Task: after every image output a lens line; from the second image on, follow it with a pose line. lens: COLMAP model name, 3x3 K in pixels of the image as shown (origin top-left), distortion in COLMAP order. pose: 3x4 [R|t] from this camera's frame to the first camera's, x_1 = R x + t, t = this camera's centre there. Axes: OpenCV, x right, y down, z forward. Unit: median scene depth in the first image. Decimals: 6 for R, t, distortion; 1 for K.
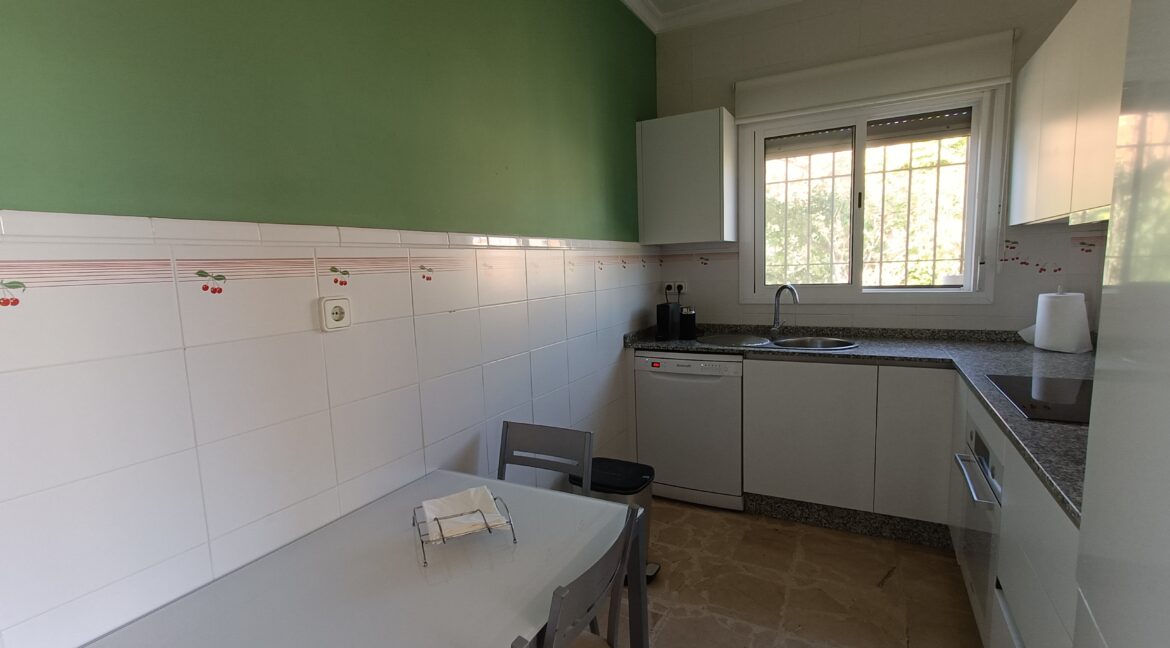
lens RADIAL K [[527.6, 0, 585.6], [0, 527.6, 327.8], [0, 0, 1]] dist [0.005625, 0.003039]
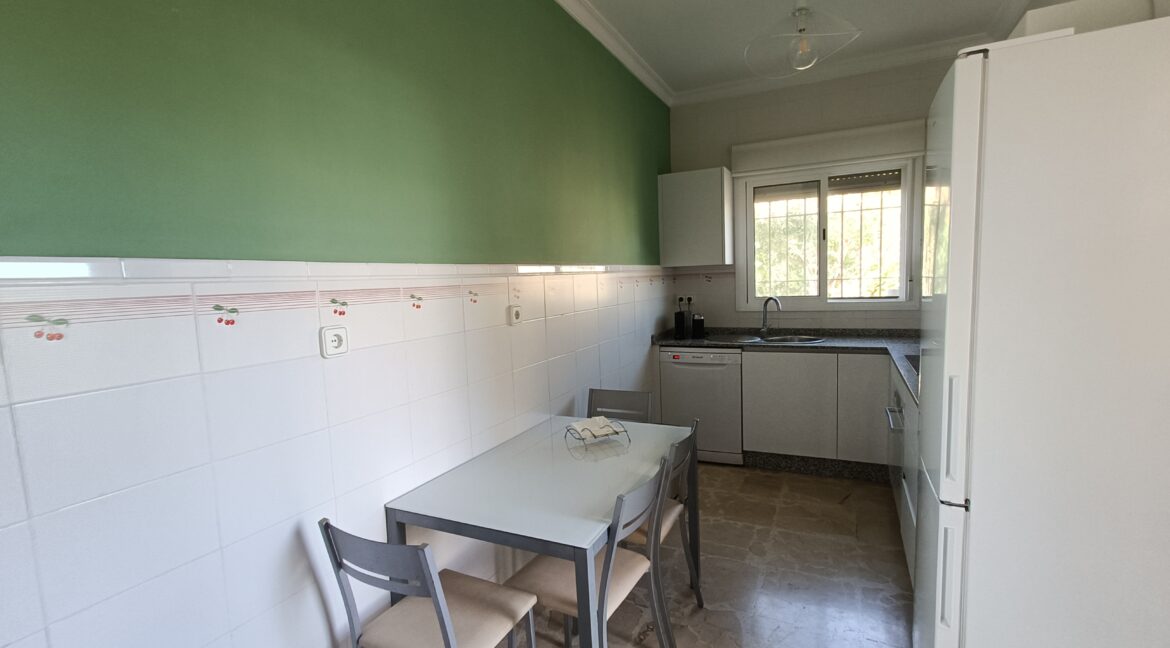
lens RADIAL K [[527.6, 0, 585.5], [0, 527.6, 326.2], [0, 0, 1]] dist [0.005625, 0.003039]
pose [[0.999401, -0.006880, 0.033926, -0.145384], [0.007820, 0.999587, -0.027653, 0.027728], [-0.033722, 0.027902, 0.999042, -0.337939]]
